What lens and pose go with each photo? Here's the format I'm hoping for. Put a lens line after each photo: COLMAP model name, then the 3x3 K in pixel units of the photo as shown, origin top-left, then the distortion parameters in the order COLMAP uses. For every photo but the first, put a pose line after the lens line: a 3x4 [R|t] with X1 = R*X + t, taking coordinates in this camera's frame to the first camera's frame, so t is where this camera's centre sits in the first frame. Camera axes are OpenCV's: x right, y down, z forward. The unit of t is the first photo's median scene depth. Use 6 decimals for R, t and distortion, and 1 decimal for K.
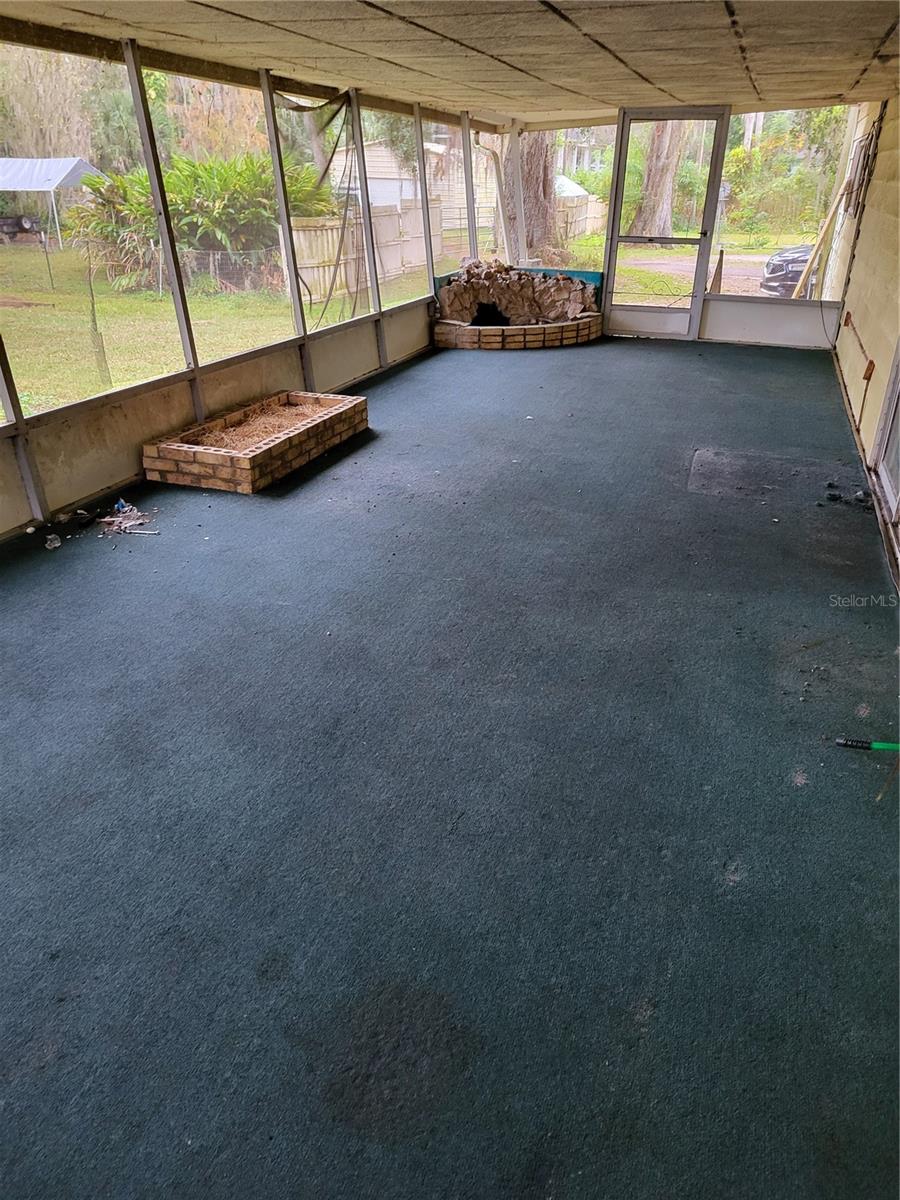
lens RADIAL K [[902.4, 0, 450.0], [0, 902.4, 600.0], [0, 0, 1]] dist [-0.001225, -0.001290]
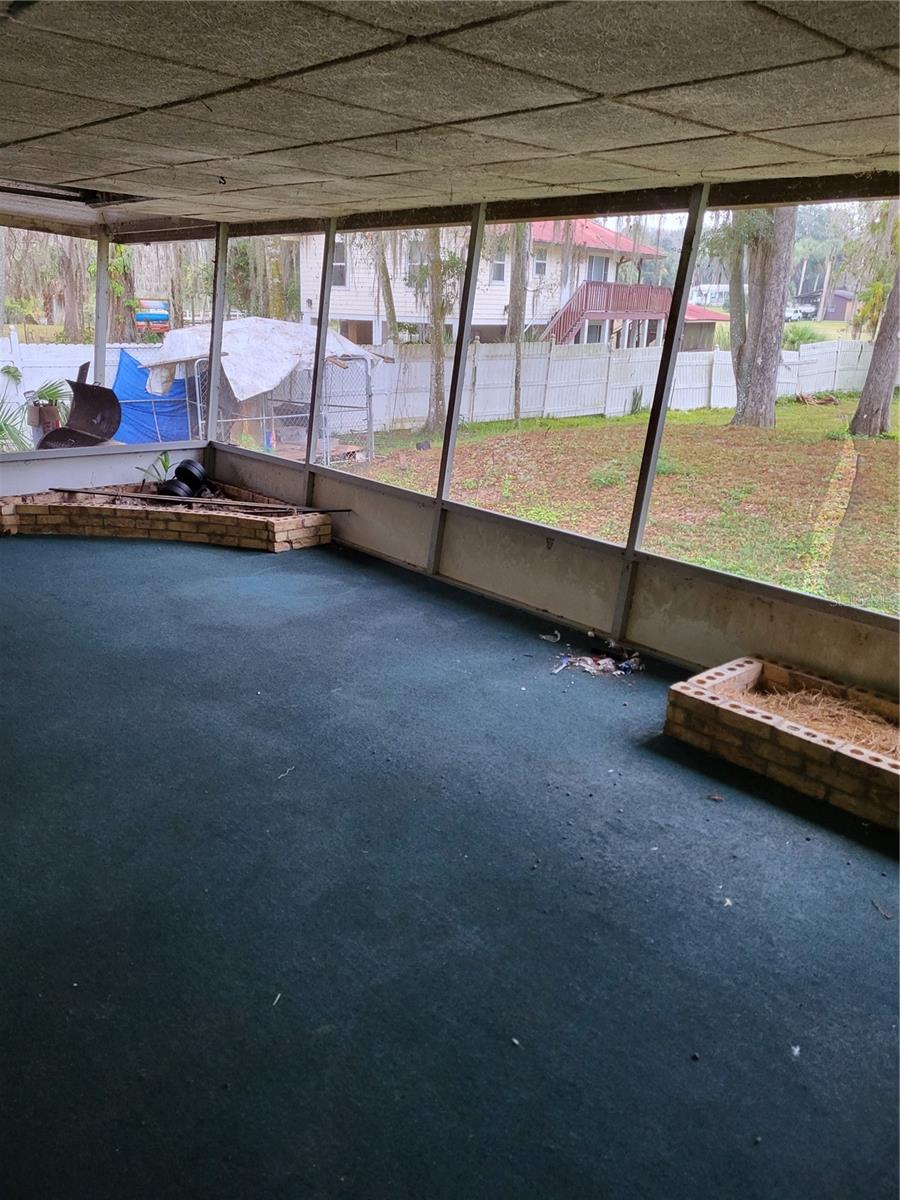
lens RADIAL K [[902.4, 0, 450.0], [0, 902.4, 600.0], [0, 0, 1]] dist [-0.001225, -0.001290]
pose [[-0.518120, 0.226435, -0.824790, 0.538015], [-0.380993, 0.802264, 0.459584, -0.551219], [0.765765, 0.552358, -0.329399, 1.183380]]
